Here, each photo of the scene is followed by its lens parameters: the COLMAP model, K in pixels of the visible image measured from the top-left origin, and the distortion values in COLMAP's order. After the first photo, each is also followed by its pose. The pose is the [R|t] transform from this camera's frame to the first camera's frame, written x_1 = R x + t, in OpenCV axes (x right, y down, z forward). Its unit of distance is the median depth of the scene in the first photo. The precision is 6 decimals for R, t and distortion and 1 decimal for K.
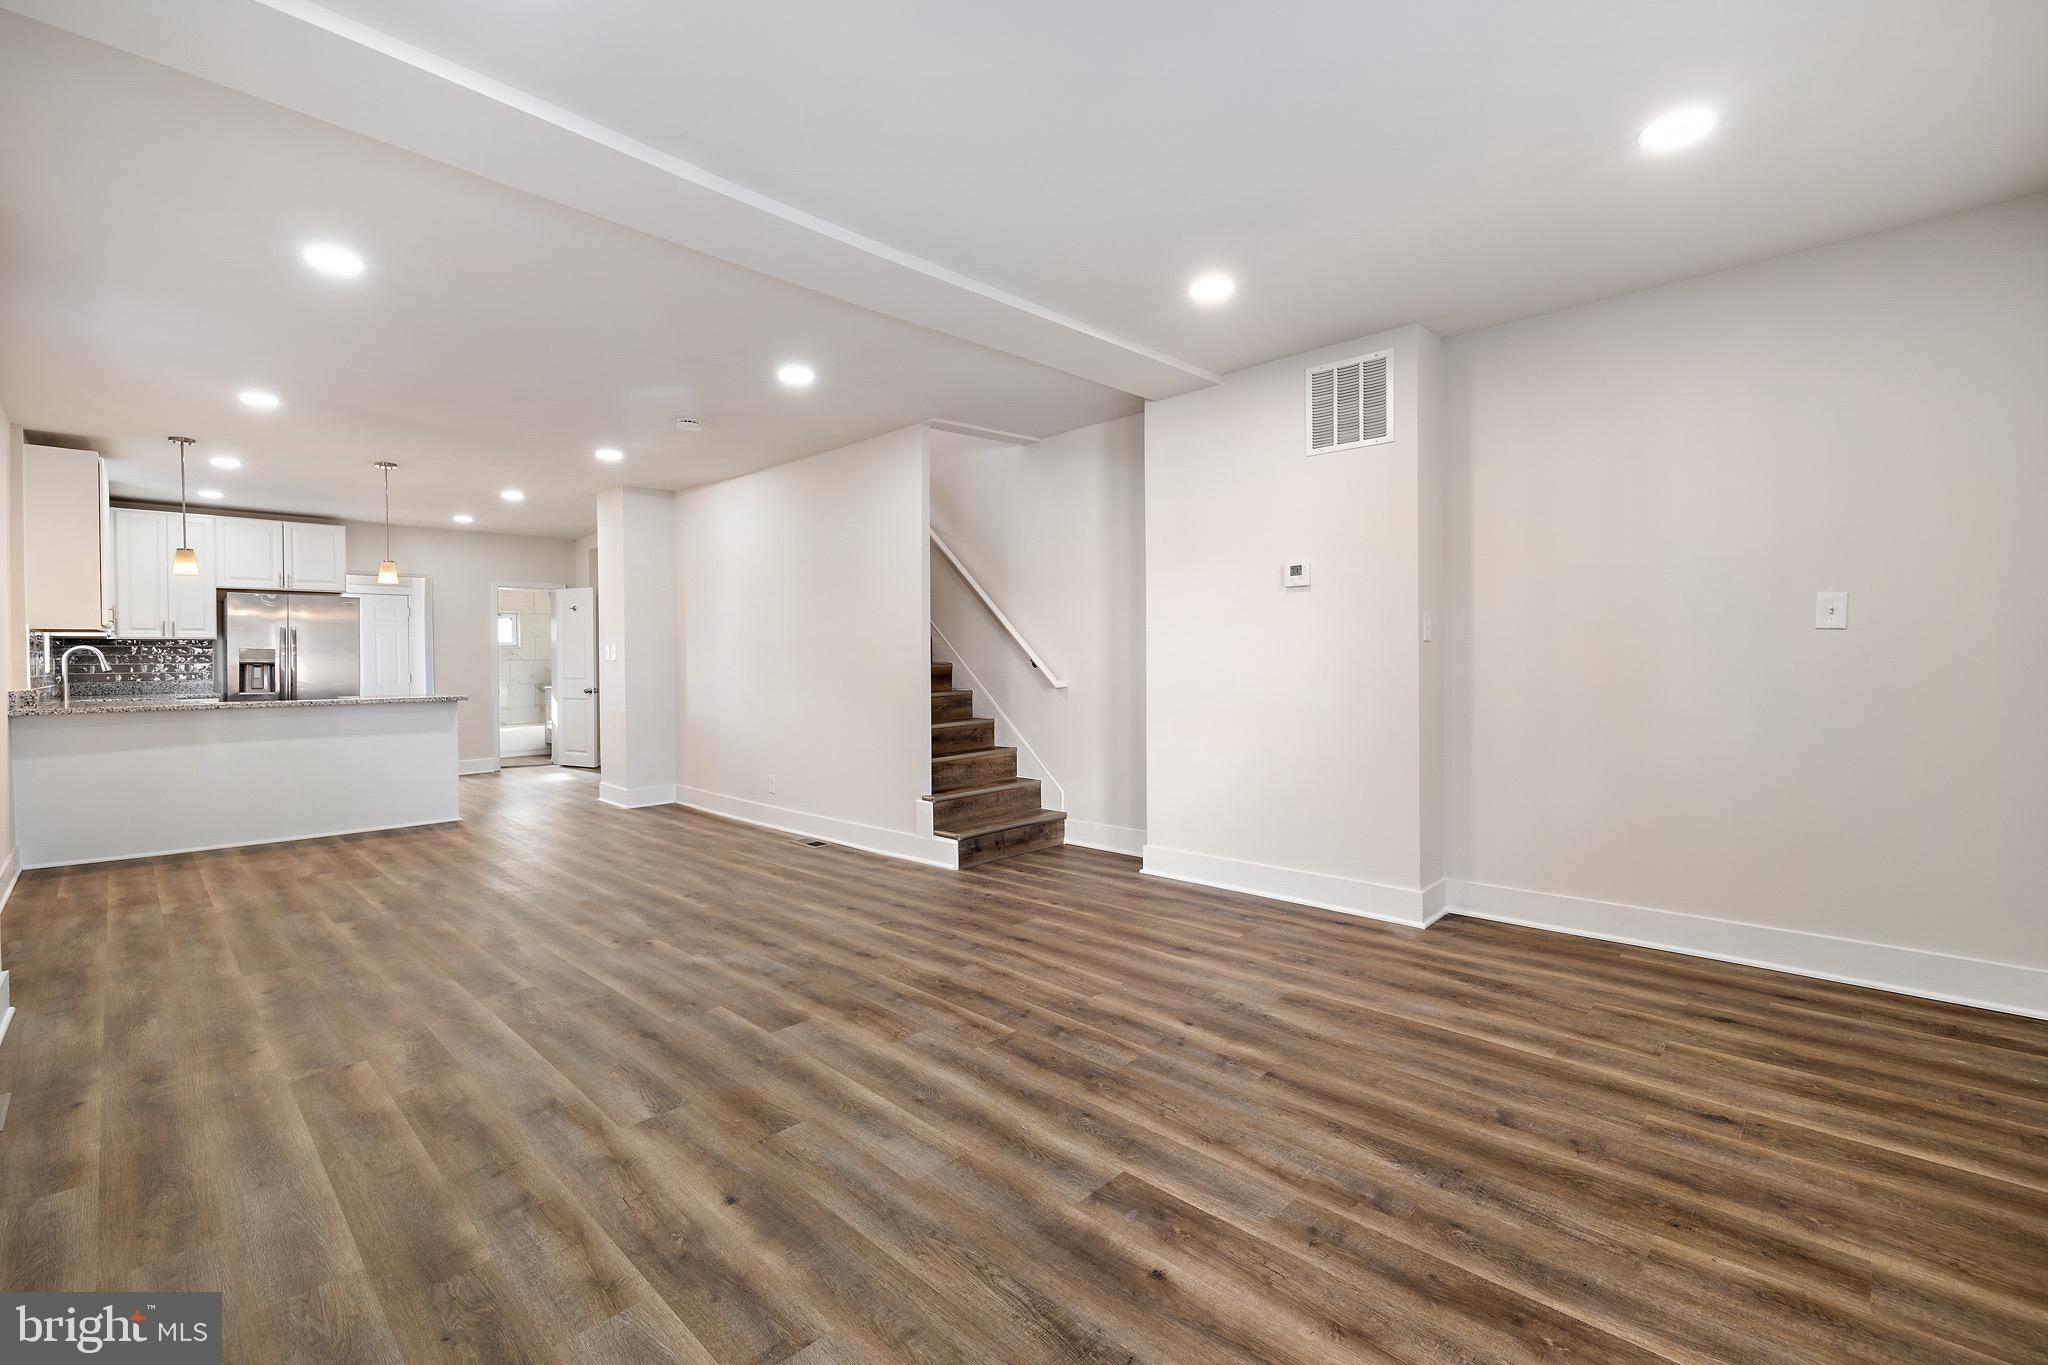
lens RADIAL K [[896.5, 0, 995.8], [0, 896.5, 656.2], [0, 0, 1]] dist [-0.009369, 0.002530]
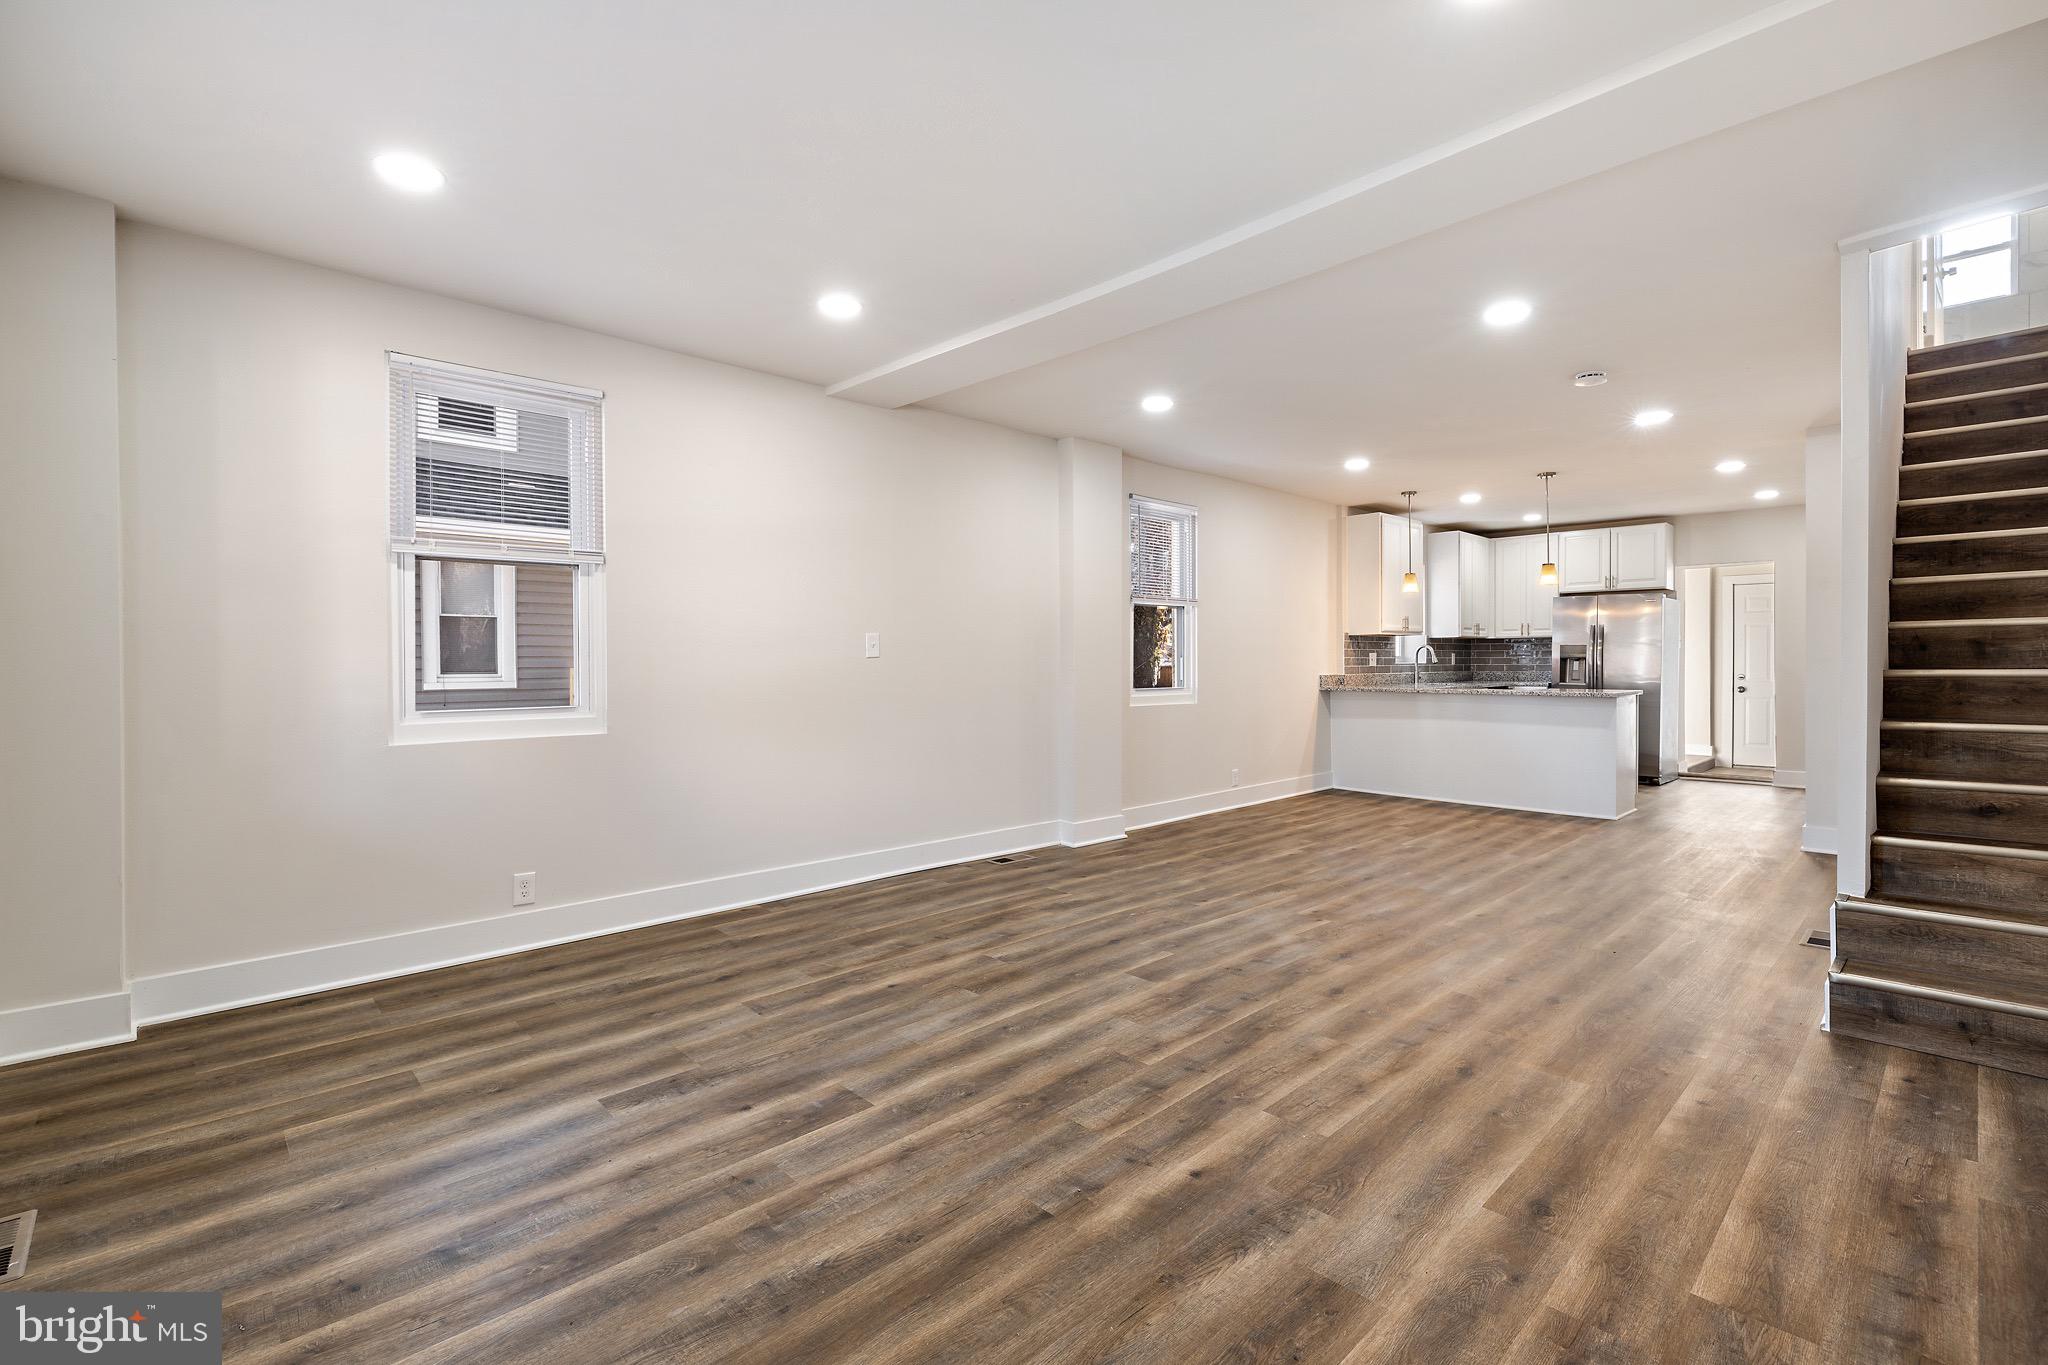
lens RADIAL K [[896.5, 0, 1024.9], [0, 896.5, 669.2], [0, 0, 1]] dist [-0.009369, 0.002530]
pose [[-0.024825, 0.019001, -0.999511, 0.749361], [0.007067, 0.999798, 0.018831, -0.008338], [0.999667, -0.006596, -0.024954, 0.711154]]
